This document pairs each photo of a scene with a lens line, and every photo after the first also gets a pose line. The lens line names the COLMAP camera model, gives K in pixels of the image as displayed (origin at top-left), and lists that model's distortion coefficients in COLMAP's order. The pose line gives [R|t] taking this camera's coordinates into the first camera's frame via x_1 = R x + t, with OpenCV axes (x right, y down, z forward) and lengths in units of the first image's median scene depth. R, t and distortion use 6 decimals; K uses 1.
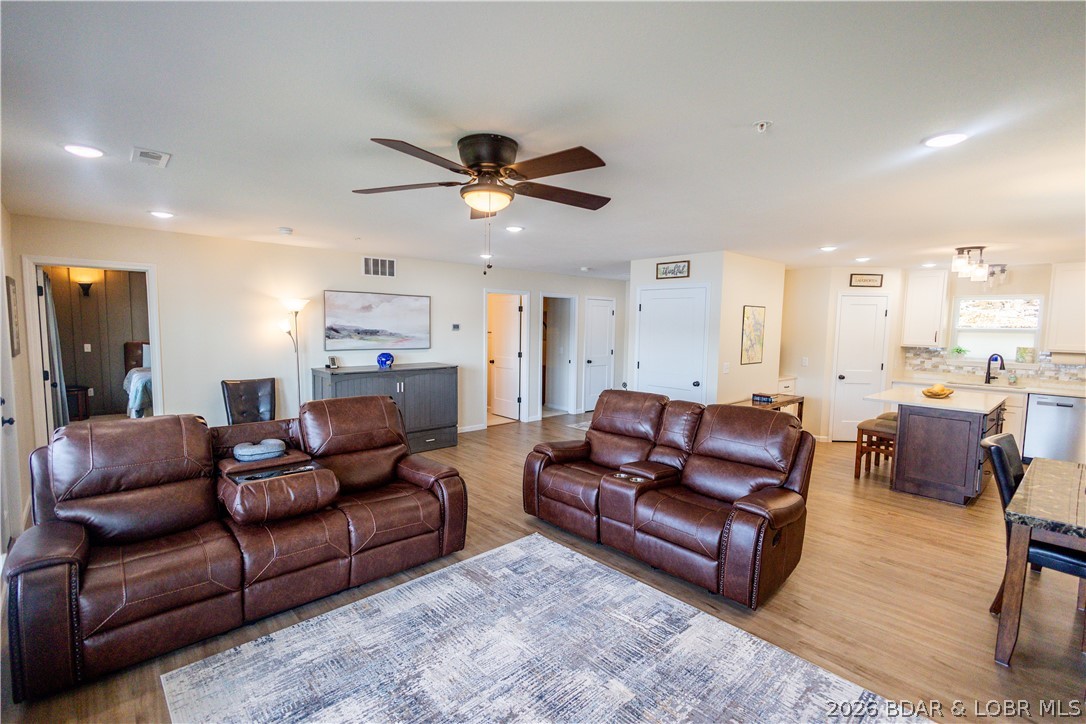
lens RADIAL K [[502.0, 0, 543.0], [0, 502.0, 362.0], [0, 0, 1]] dist [0.002659, -0.000399]
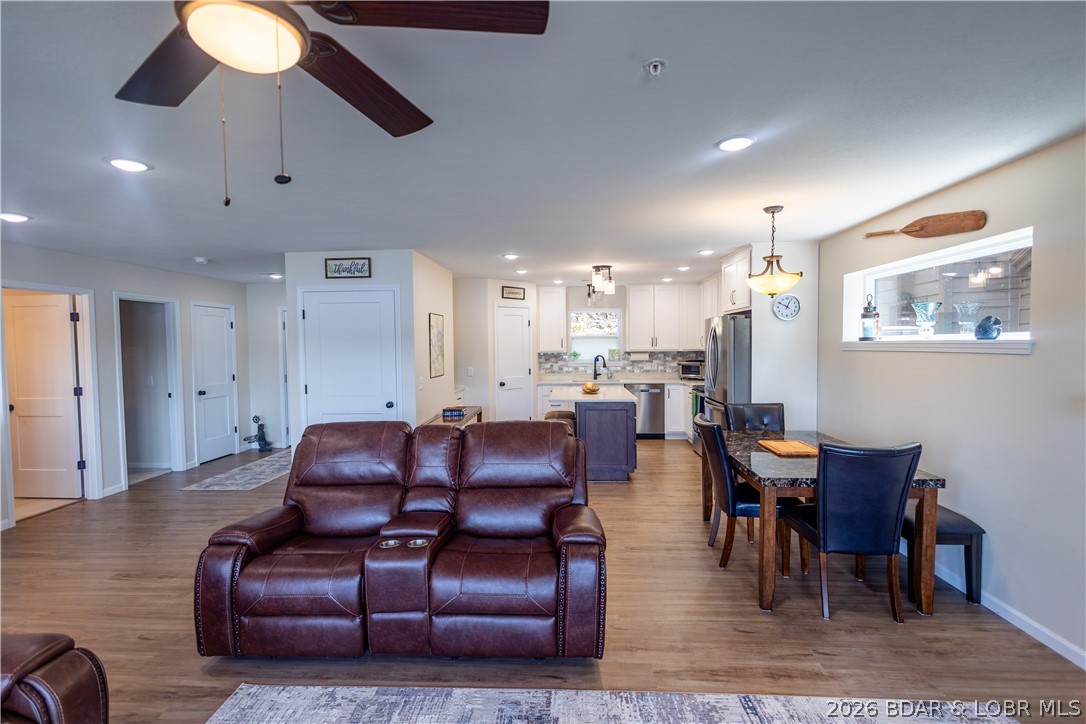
lens RADIAL K [[514.5, 0, 543.0], [0, 514.5, 362.0], [0, 0, 1]] dist [0.003712, -0.000404]
pose [[0.713383, -0.050866, 0.698926, -0.151906], [0.078854, 0.996855, -0.007937, -0.000951], [-0.696324, 0.060776, 0.715150, 0.283624]]
